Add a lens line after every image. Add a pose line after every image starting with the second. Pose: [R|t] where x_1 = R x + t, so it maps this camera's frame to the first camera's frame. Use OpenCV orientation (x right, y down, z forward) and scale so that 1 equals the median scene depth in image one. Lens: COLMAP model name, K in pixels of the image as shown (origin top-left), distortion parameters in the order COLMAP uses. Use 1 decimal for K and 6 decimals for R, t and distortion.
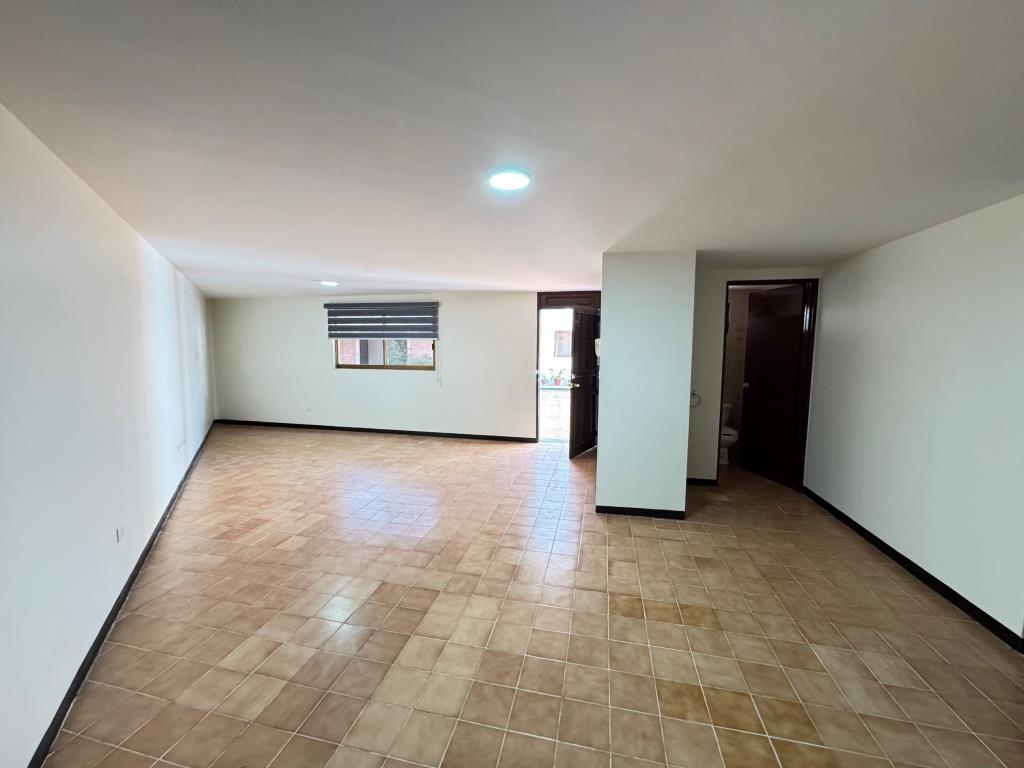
lens RADIAL K [[408.4, 0, 512.0], [0, 408.4, 384.0], [0, 0, 1]] dist [-0.000951, -0.000034]
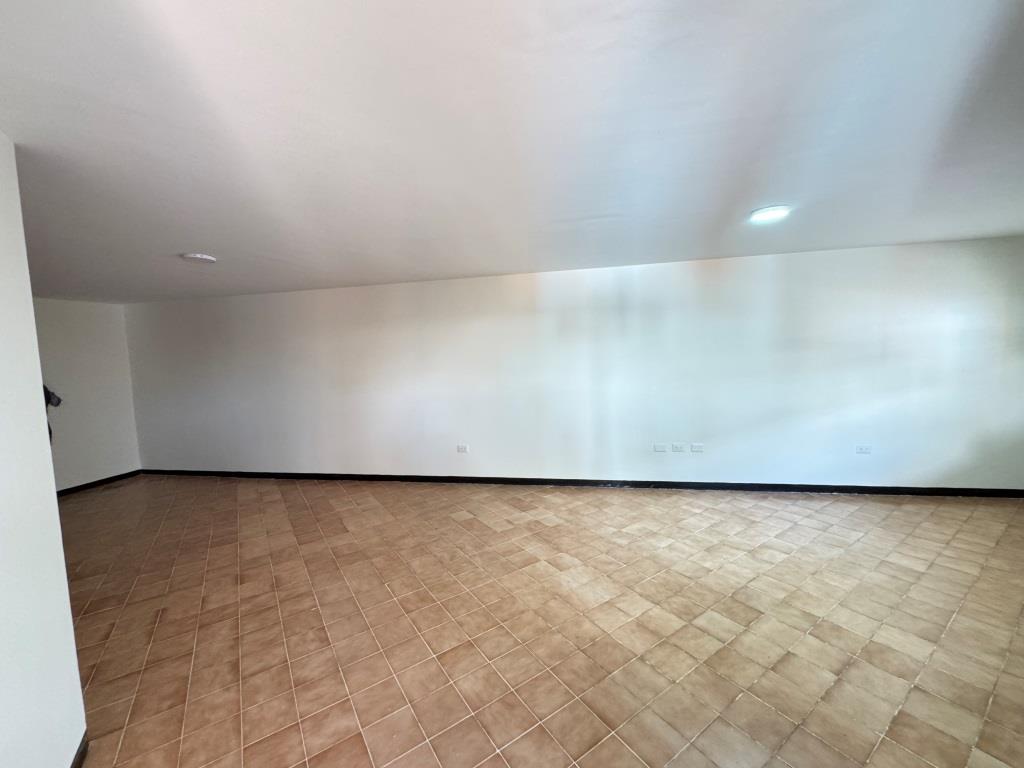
lens RADIAL K [[408.4, 0, 512.0], [0, 408.4, 384.0], [0, 0, 1]] dist [-0.000951, -0.000034]
pose [[-0.687637, 0.076197, -0.722046, 0.182742], [-0.034925, 0.989855, 0.137719, -0.148338], [0.725215, 0.119918, -0.678000, 1.622918]]
